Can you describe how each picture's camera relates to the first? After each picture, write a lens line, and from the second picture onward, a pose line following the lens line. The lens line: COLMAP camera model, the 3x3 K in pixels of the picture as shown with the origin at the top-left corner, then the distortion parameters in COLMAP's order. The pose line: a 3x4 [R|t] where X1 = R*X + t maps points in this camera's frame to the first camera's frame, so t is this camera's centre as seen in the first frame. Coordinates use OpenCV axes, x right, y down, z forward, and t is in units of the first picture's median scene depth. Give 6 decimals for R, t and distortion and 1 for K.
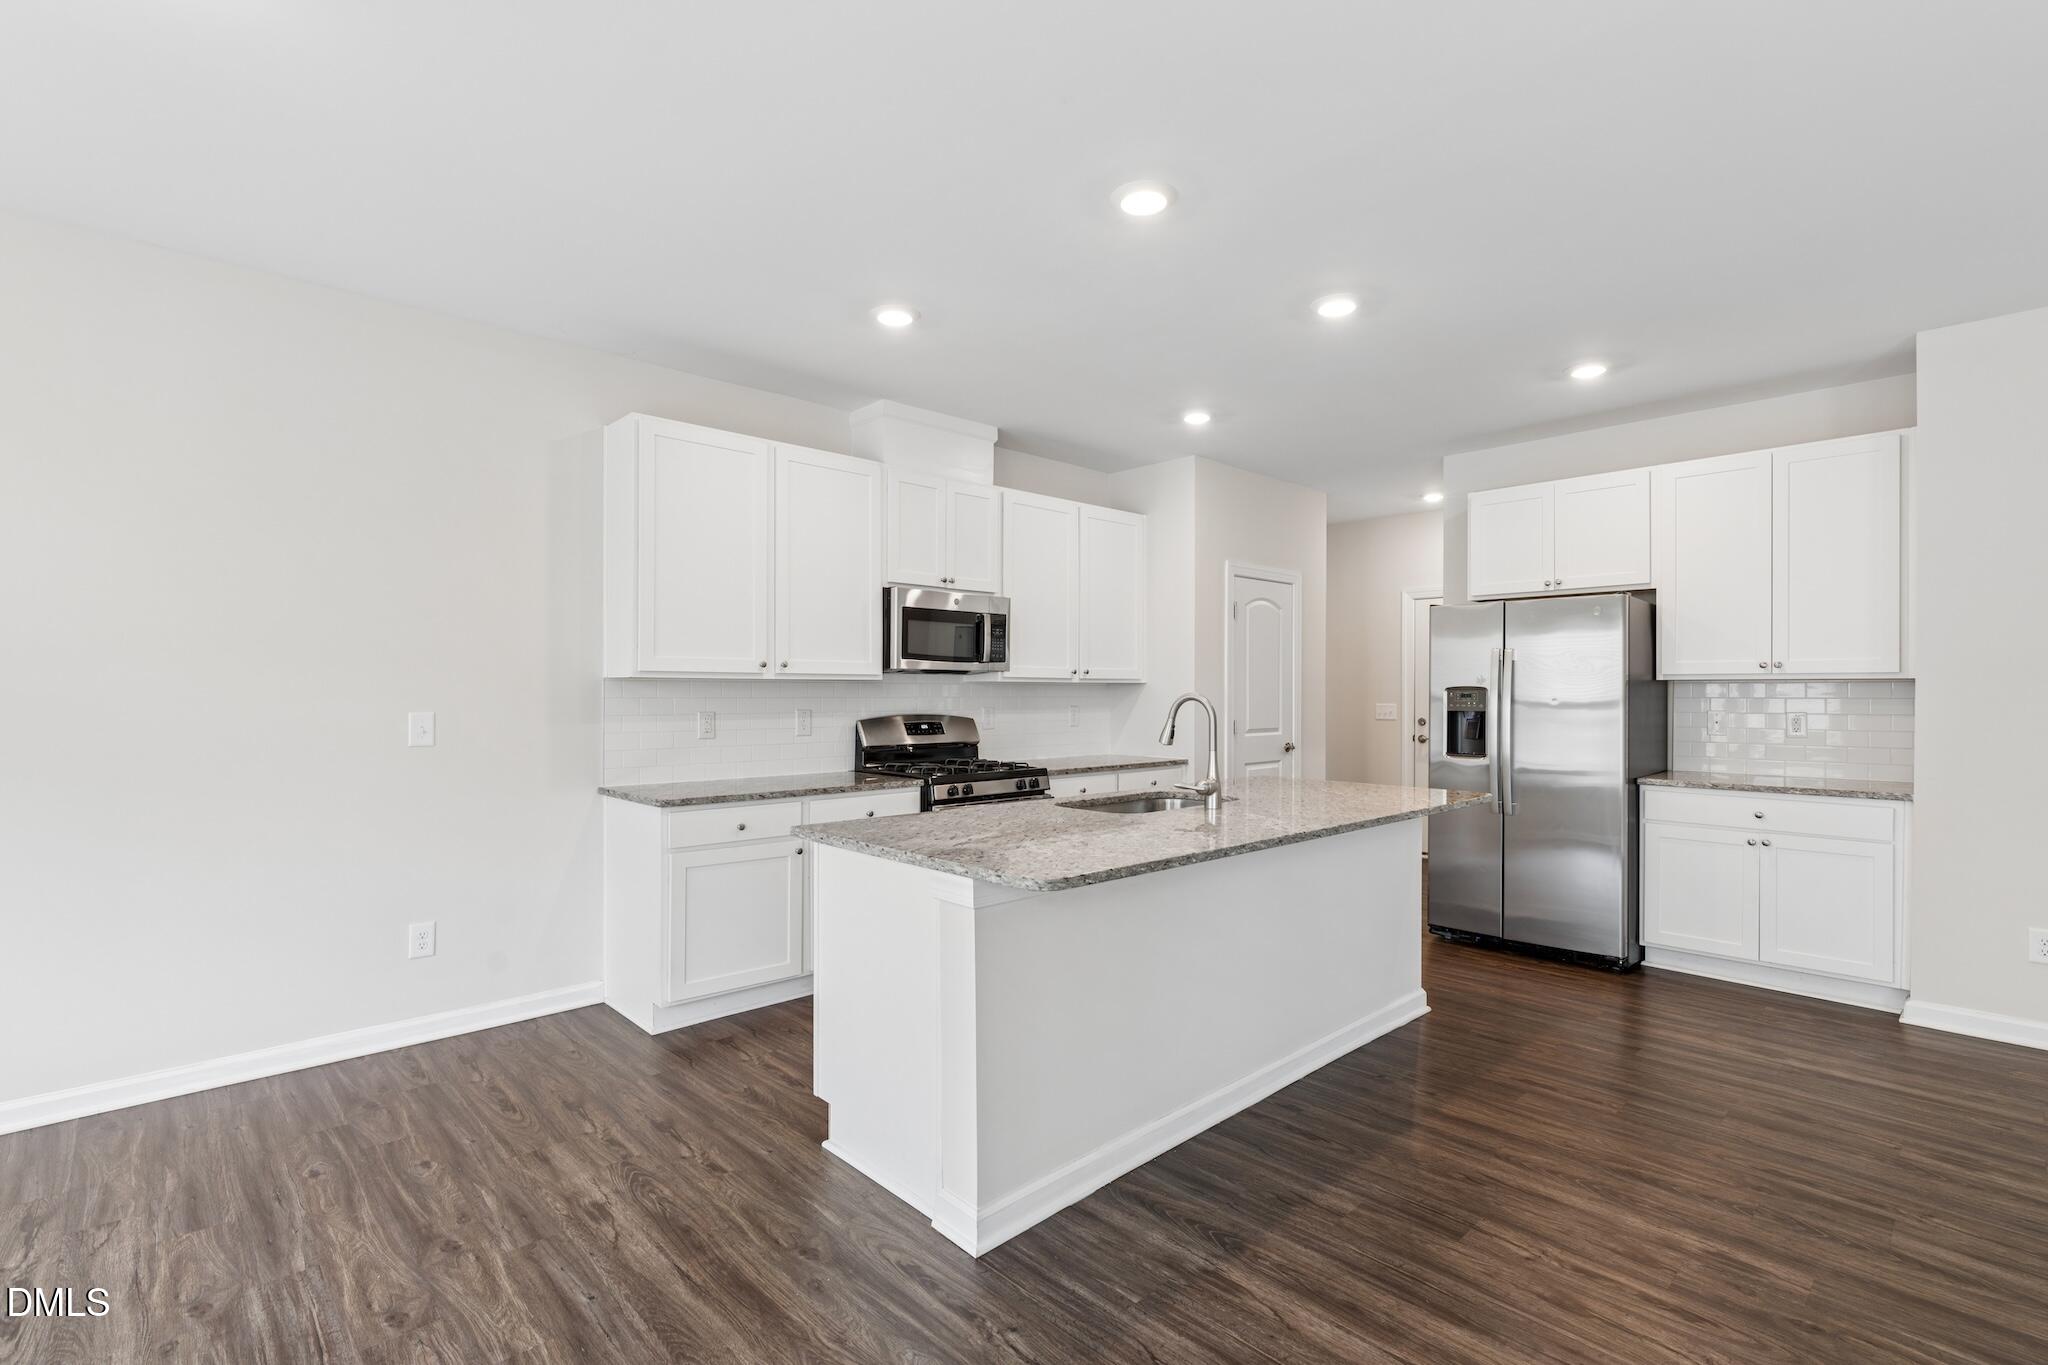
lens RADIAL K [[939.6, 0, 1031.6], [0, 939.6, 690.1], [0, 0, 1]] dist [-0.001351, 0.000532]
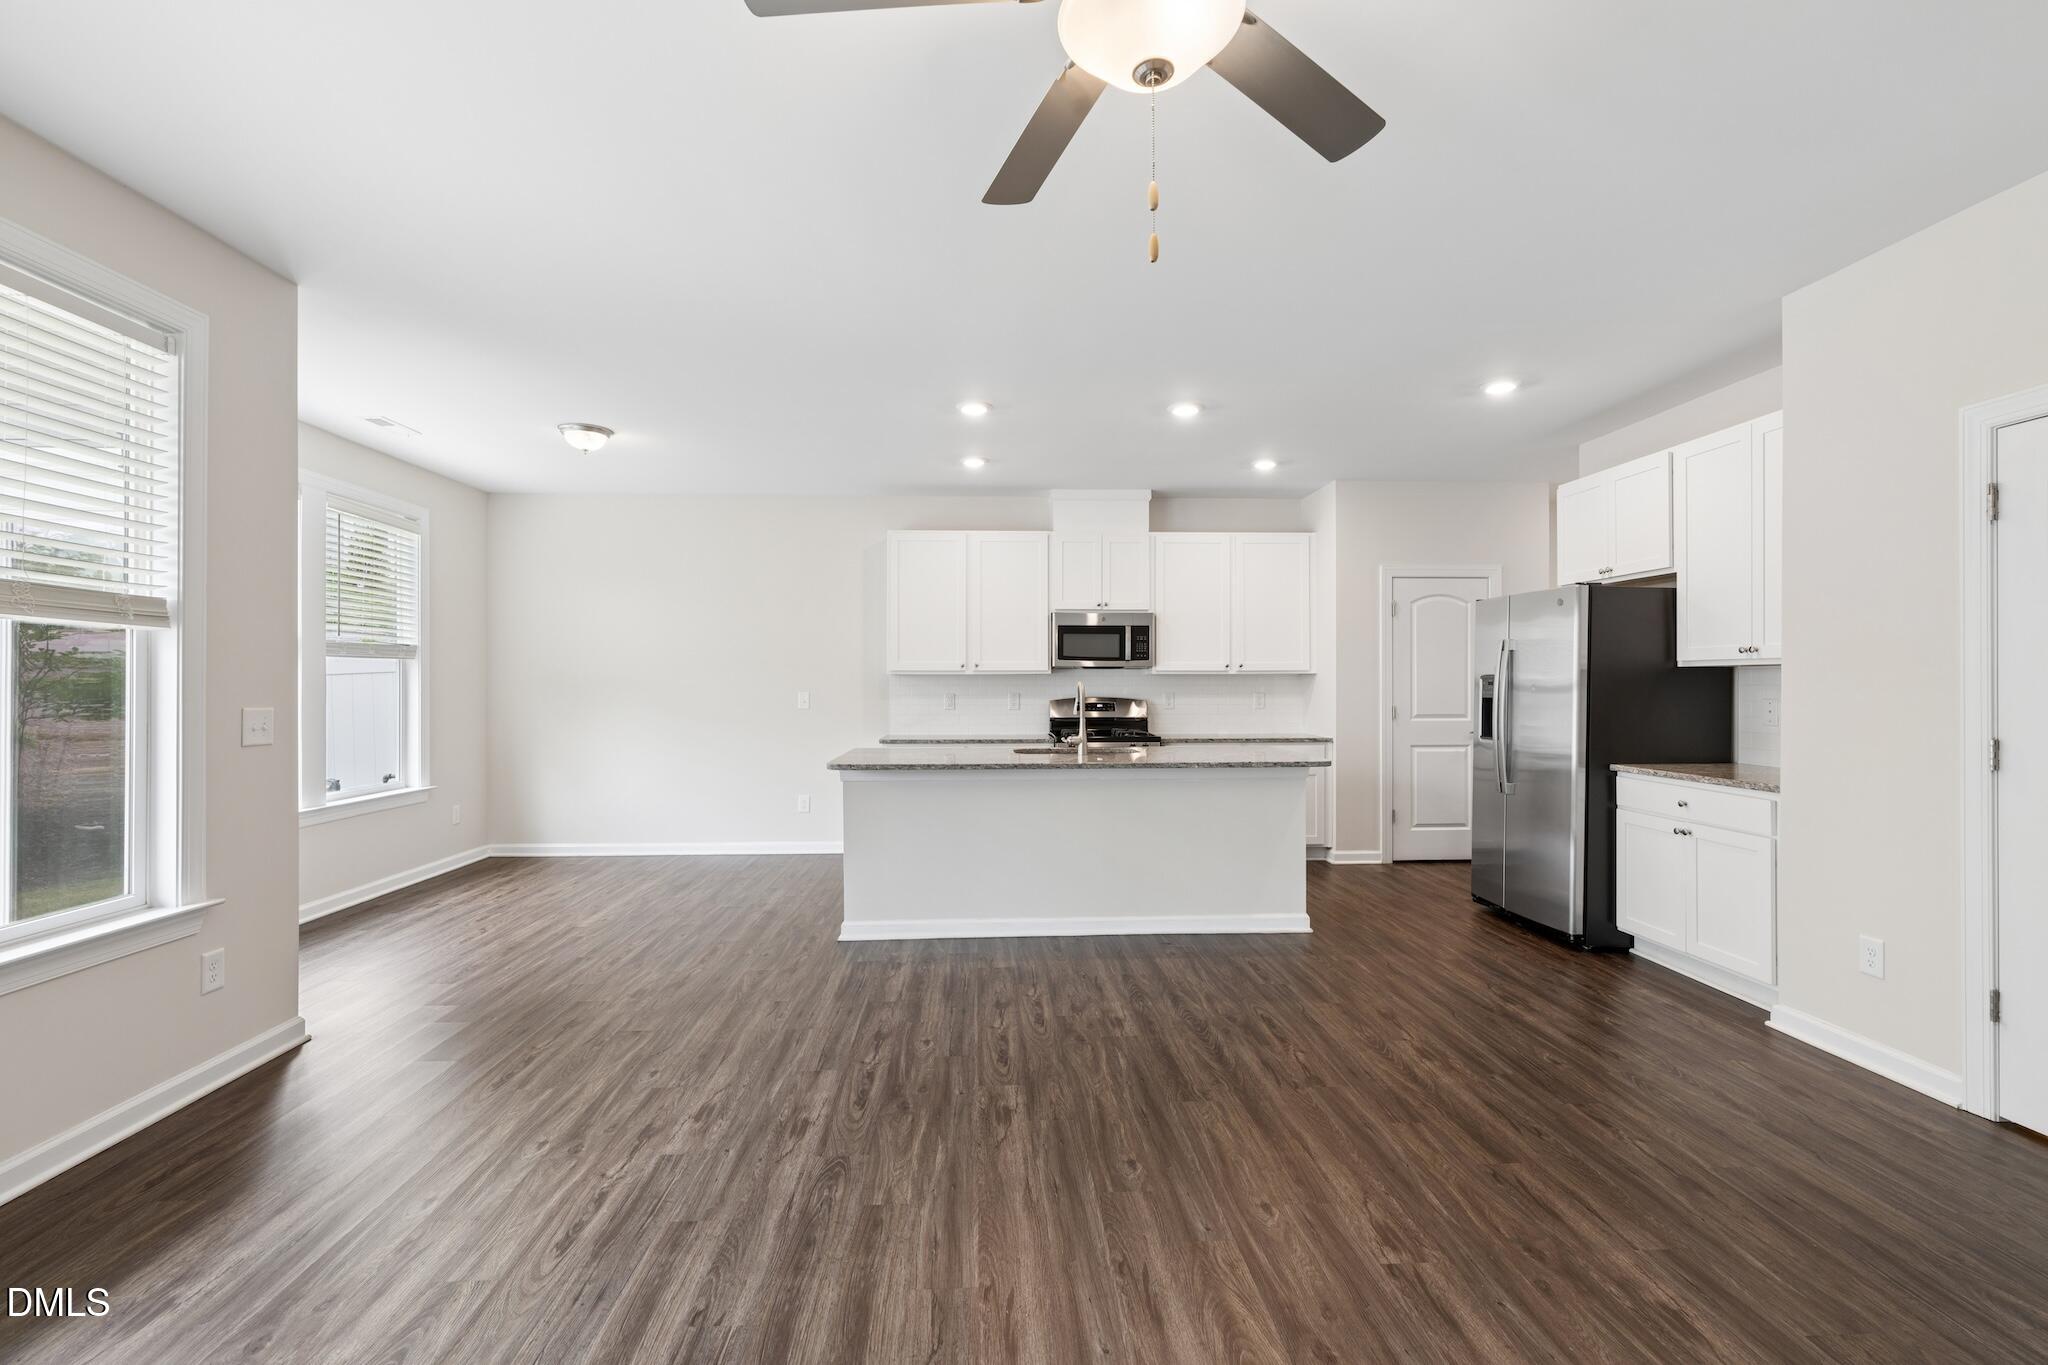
lens RADIAL K [[917.8, 0, 1028.2], [0, 917.8, 679.9], [0, 0, 1]] dist [-0.002876, 0.000411]
pose [[0.760285, -0.004816, -0.649572, 0.843284], [0.004083, 0.999988, -0.002636, 0.002800], [0.649577, -0.000648, 0.760295, -0.169475]]
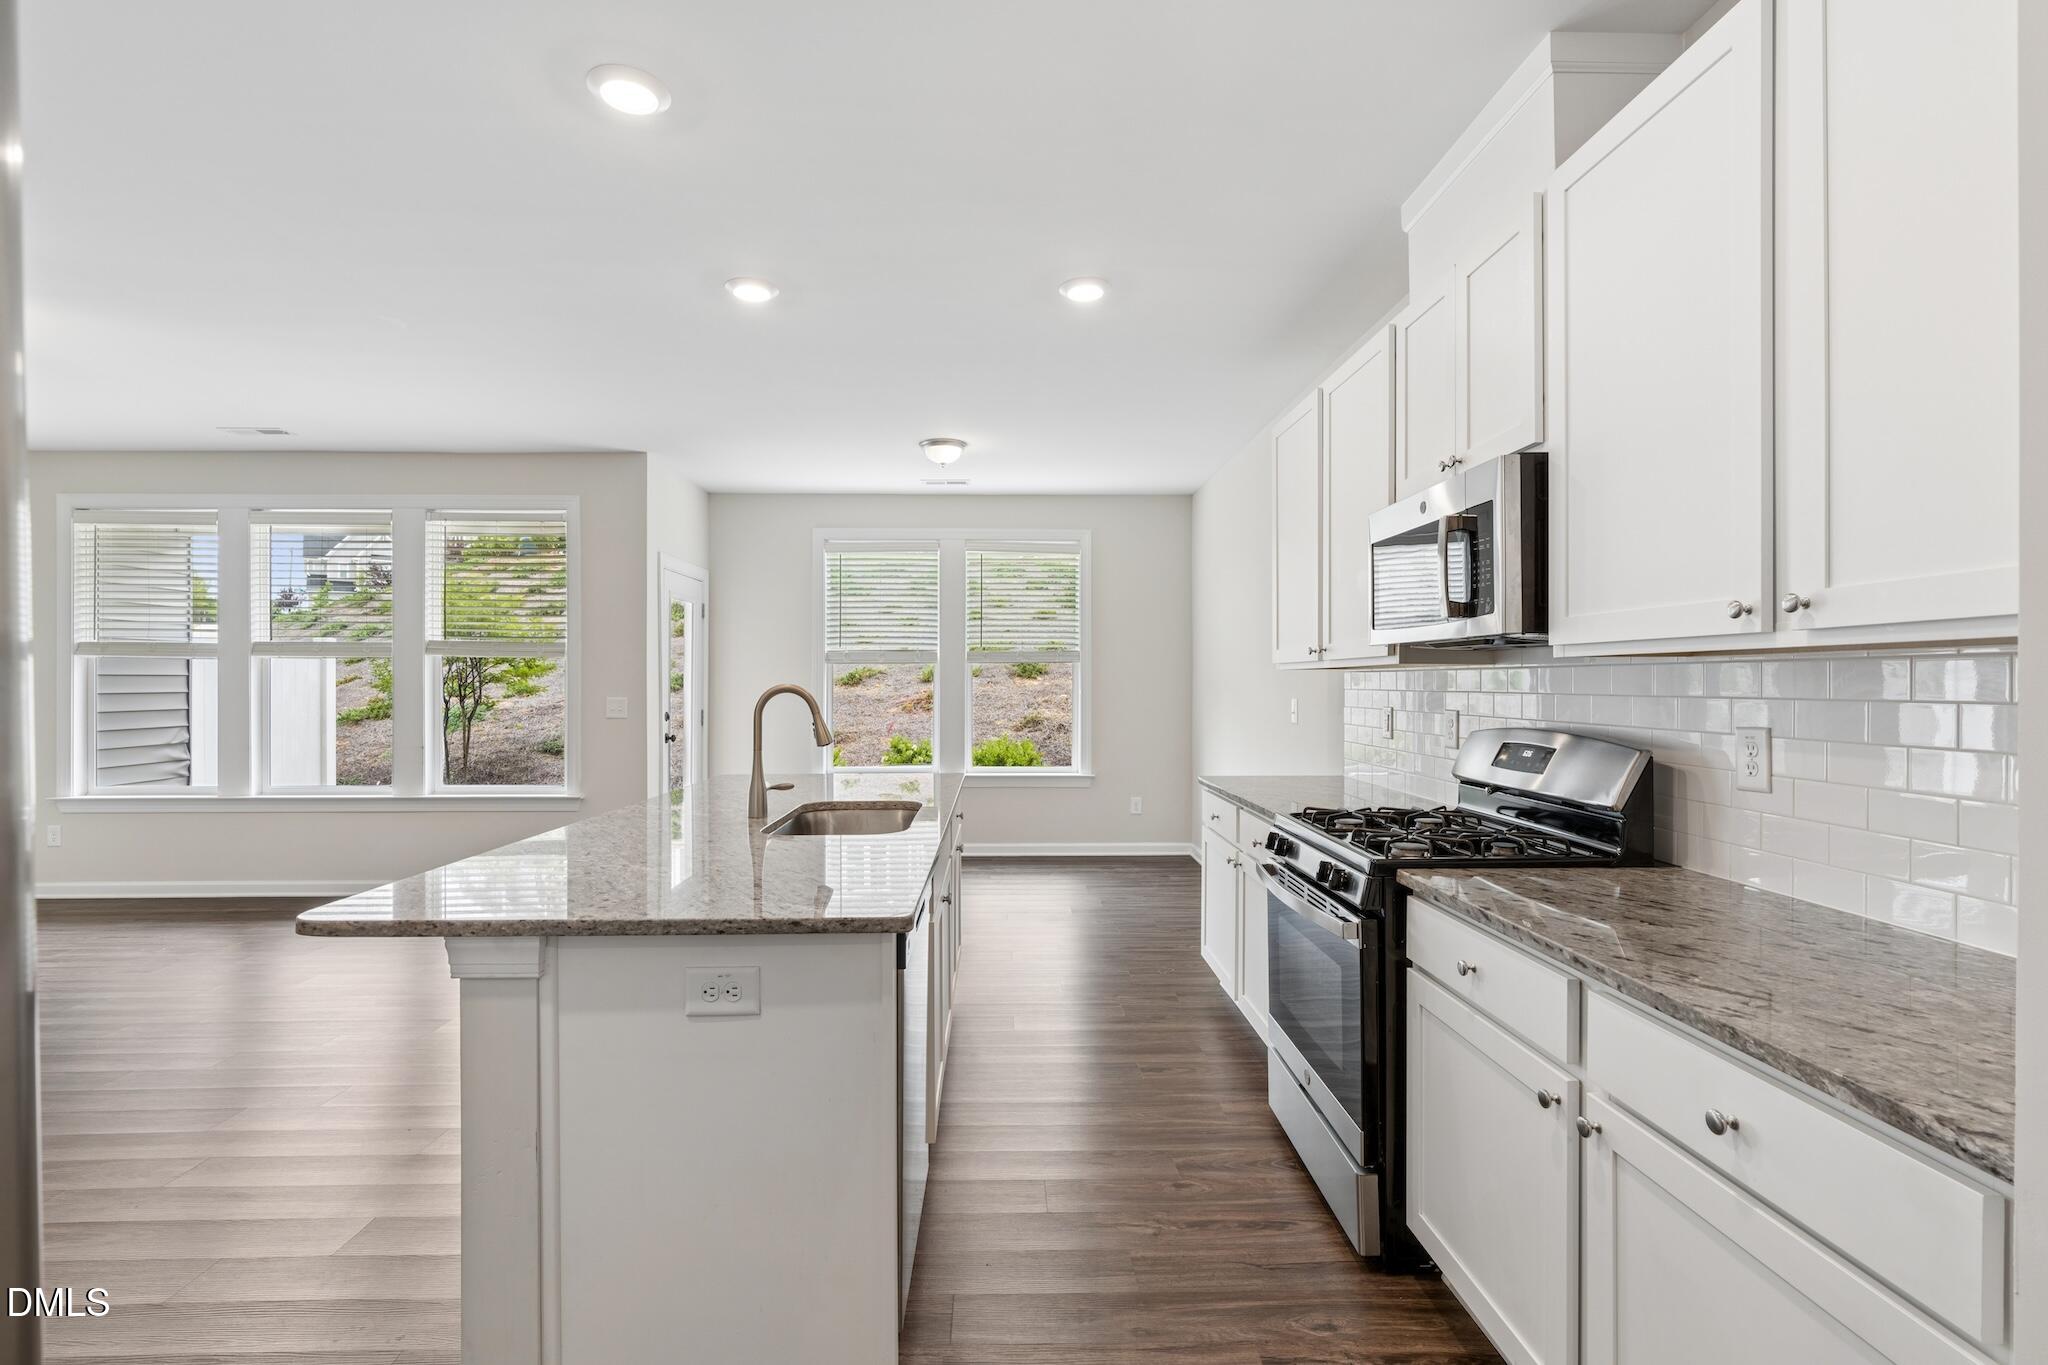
lens RADIAL K [[929.6, 0, 1018.7], [0, 929.6, 693.8], [0, 0, 1]] dist [-0.002618, 0.000328]
pose [[-0.673430, 0.007724, -0.739211, 0.504296], [0.000927, 0.999953, 0.009604, 0.002492], [0.739251, 0.005783, -0.673406, 1.316972]]
